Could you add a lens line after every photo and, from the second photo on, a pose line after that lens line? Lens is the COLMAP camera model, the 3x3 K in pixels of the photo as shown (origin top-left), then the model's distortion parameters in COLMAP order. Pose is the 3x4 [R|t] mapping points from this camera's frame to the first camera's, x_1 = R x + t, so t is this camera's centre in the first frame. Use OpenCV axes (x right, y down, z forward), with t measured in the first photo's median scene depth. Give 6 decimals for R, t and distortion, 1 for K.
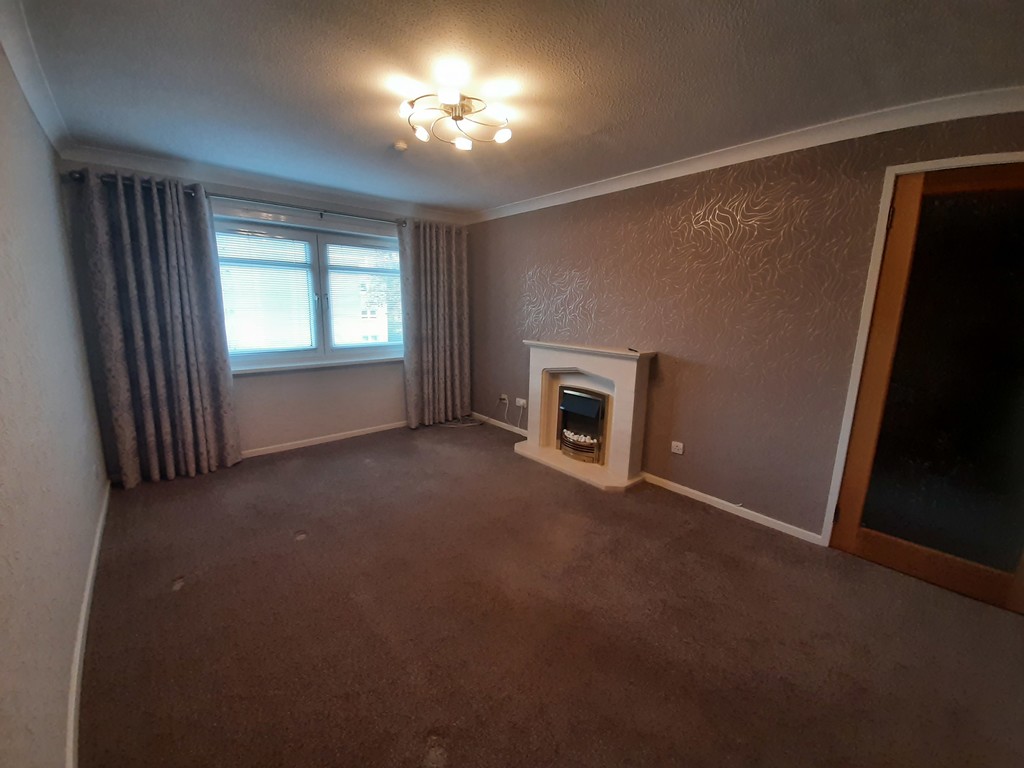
lens RADIAL K [[402.0, 0, 502.8], [0, 402.0, 378.8], [0, 0, 1]] dist [0.015997, -0.009279]
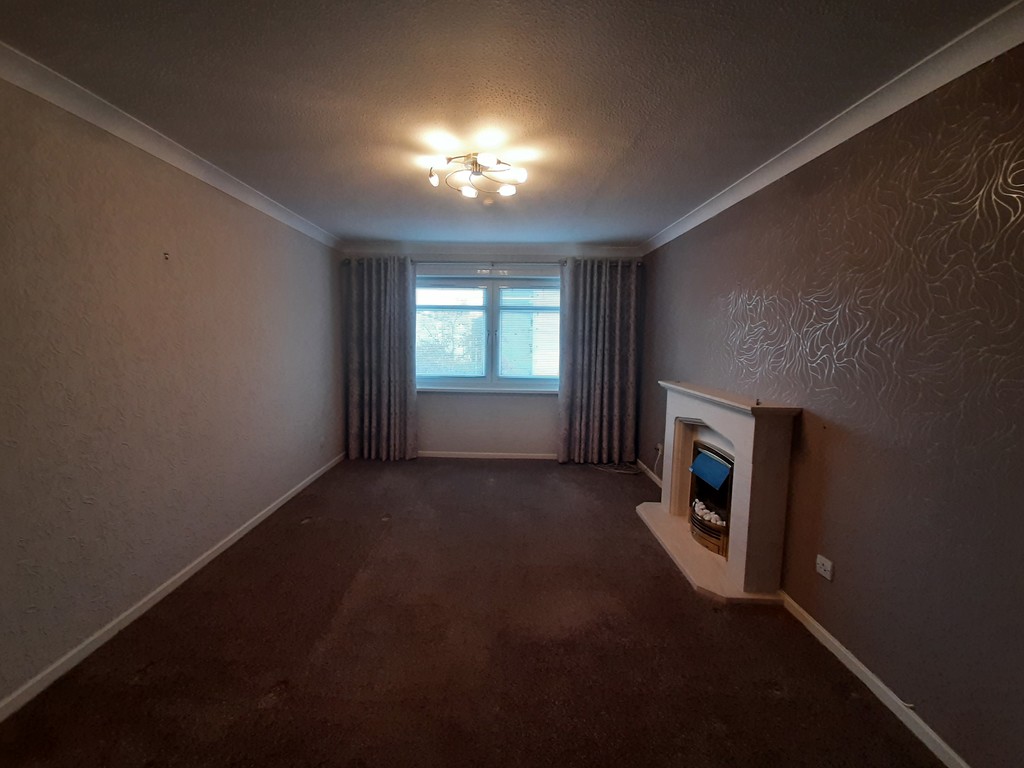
lens RADIAL K [[402.0, 0, 502.8], [0, 402.0, 378.8], [0, 0, 1]] dist [0.015997, -0.009279]
pose [[0.759006, 0.062641, -0.648064, 0.350918], [-0.123454, 0.991150, -0.048784, -0.018530], [0.639273, 0.117033, 0.760022, 0.145297]]
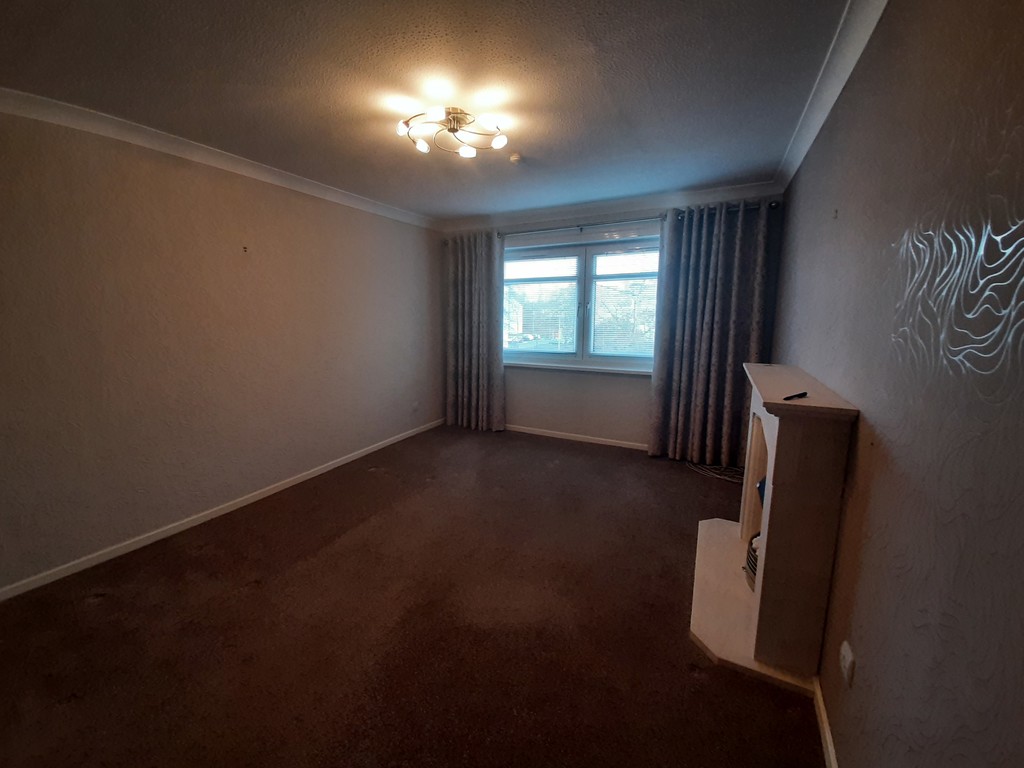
lens RADIAL K [[407.1, 0, 500.3], [0, 407.1, 383.5], [0, 0, 1]] dist [0.013333, -0.000097]
pose [[0.369435, 0.141022, -0.918494, 0.506190], [-0.164849, 0.982686, 0.084572, -0.055891], [0.914518, 0.120169, 0.386286, 0.410424]]
